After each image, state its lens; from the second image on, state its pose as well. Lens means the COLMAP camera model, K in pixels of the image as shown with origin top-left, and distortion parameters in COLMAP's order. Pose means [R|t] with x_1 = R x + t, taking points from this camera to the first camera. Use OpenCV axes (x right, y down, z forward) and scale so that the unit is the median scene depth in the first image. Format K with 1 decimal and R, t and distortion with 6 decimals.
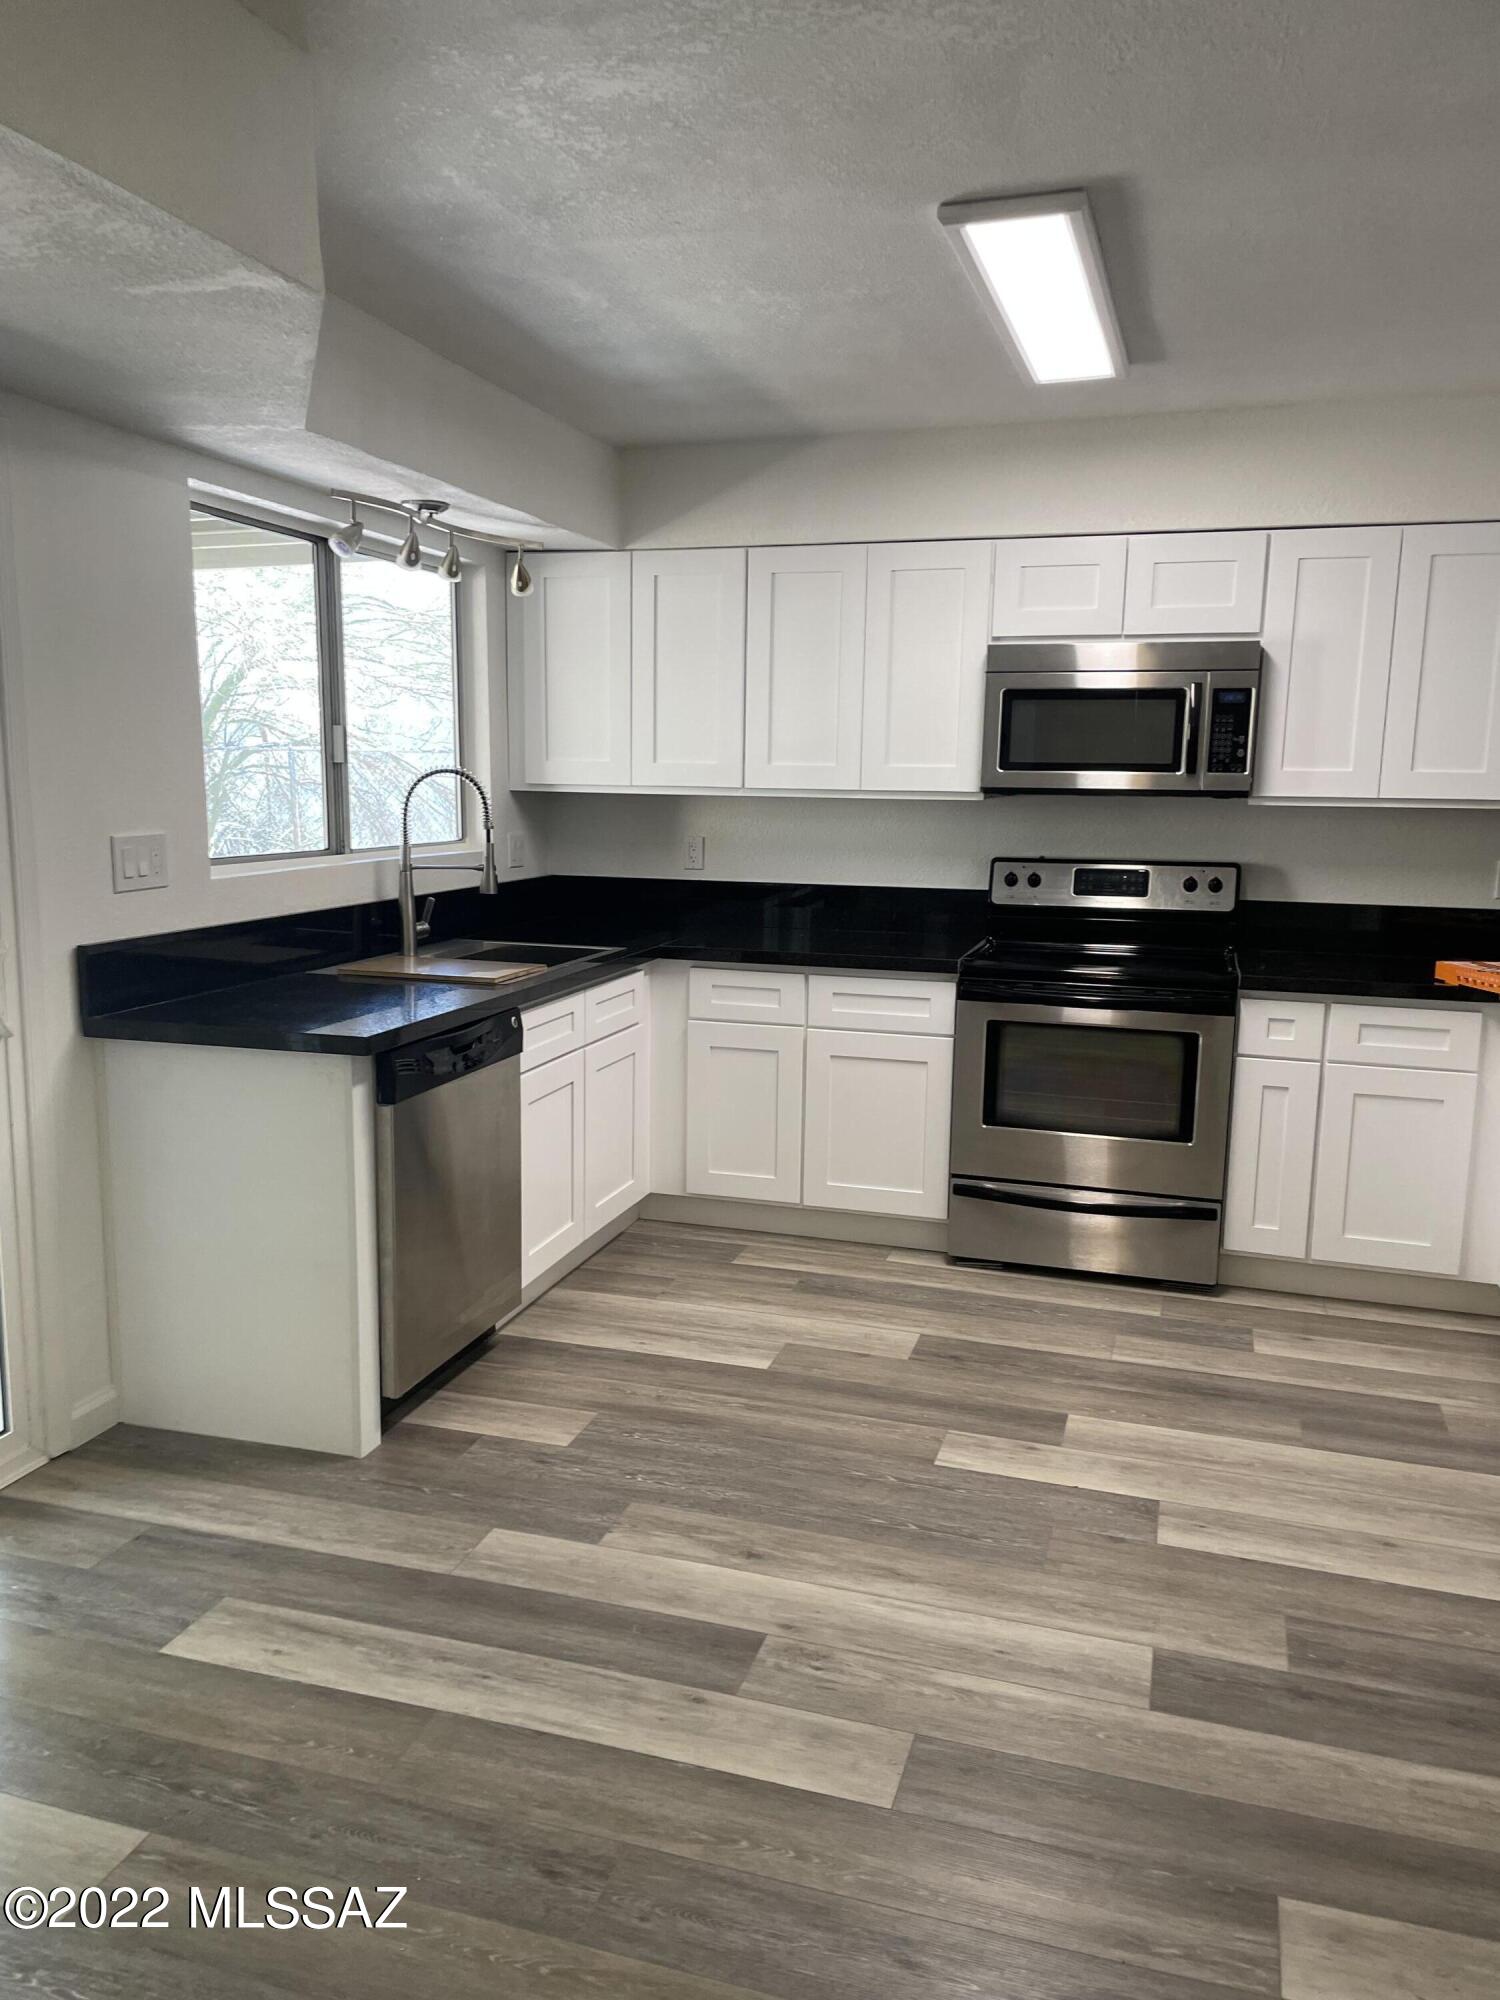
lens RADIAL K [[1503.3, 0, 758.7], [0, 1503.3, 1012.6], [0, 0, 1]] dist [0.063462, -0.079608]
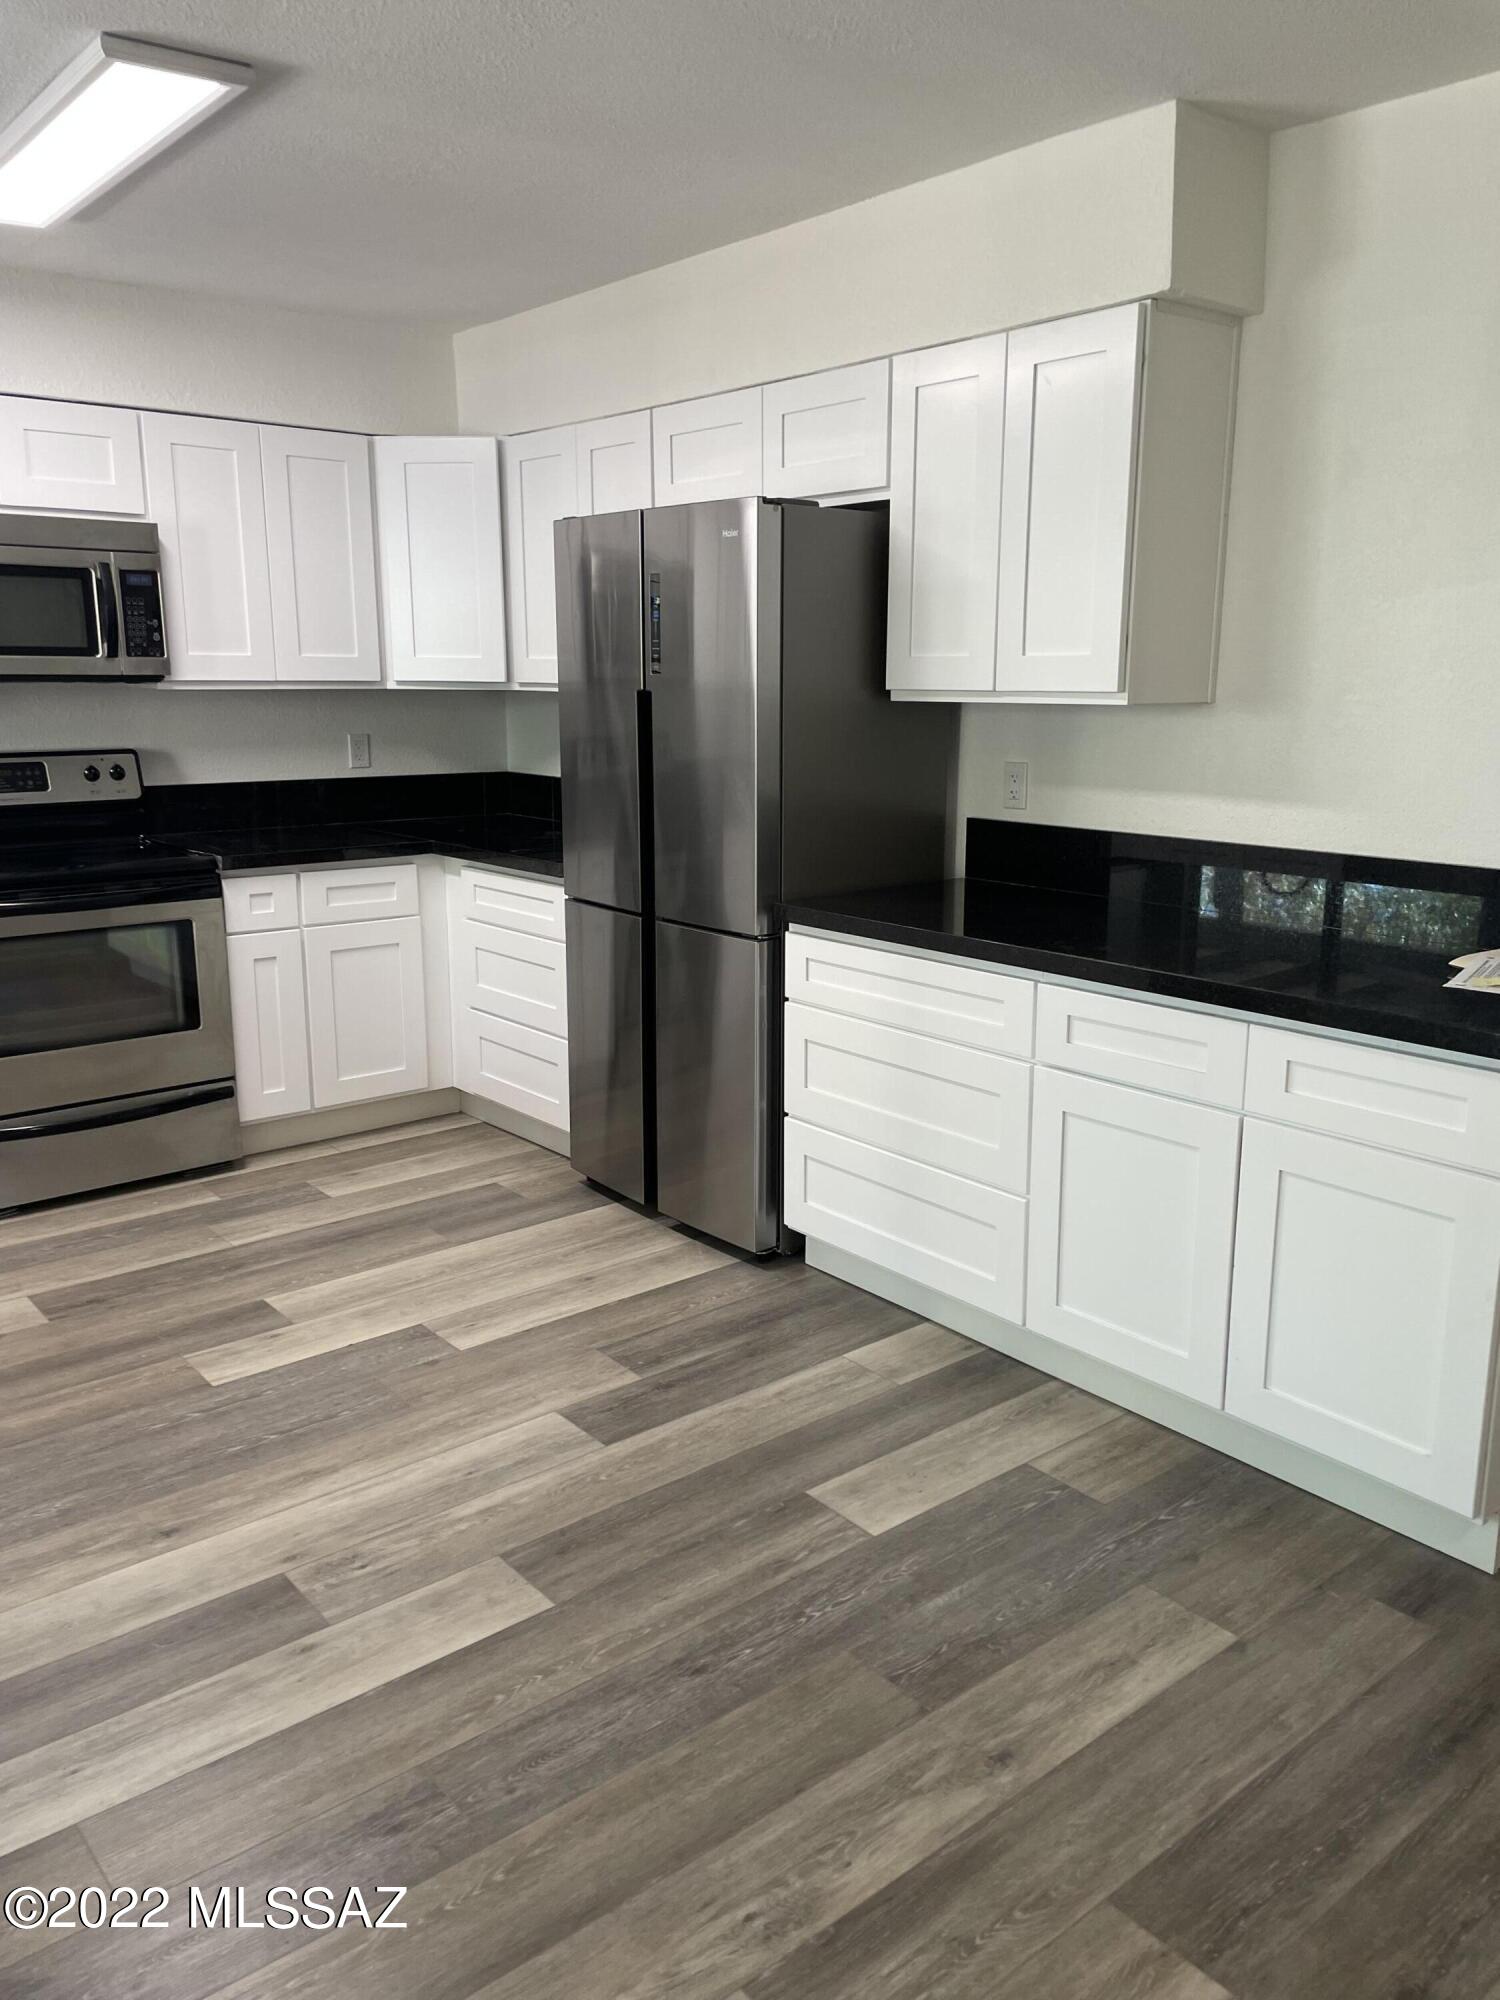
lens RADIAL K [[1503.3, 0, 754.6], [0, 1503.3, 996.5], [0, 0, 1]] dist [0.063462, -0.079608]
pose [[0.549451, -0.197654, 0.811810, -0.463026], [0.145798, 0.979390, 0.139776, -0.031063], [-0.822707, 0.041561, 0.566945, 0.170891]]
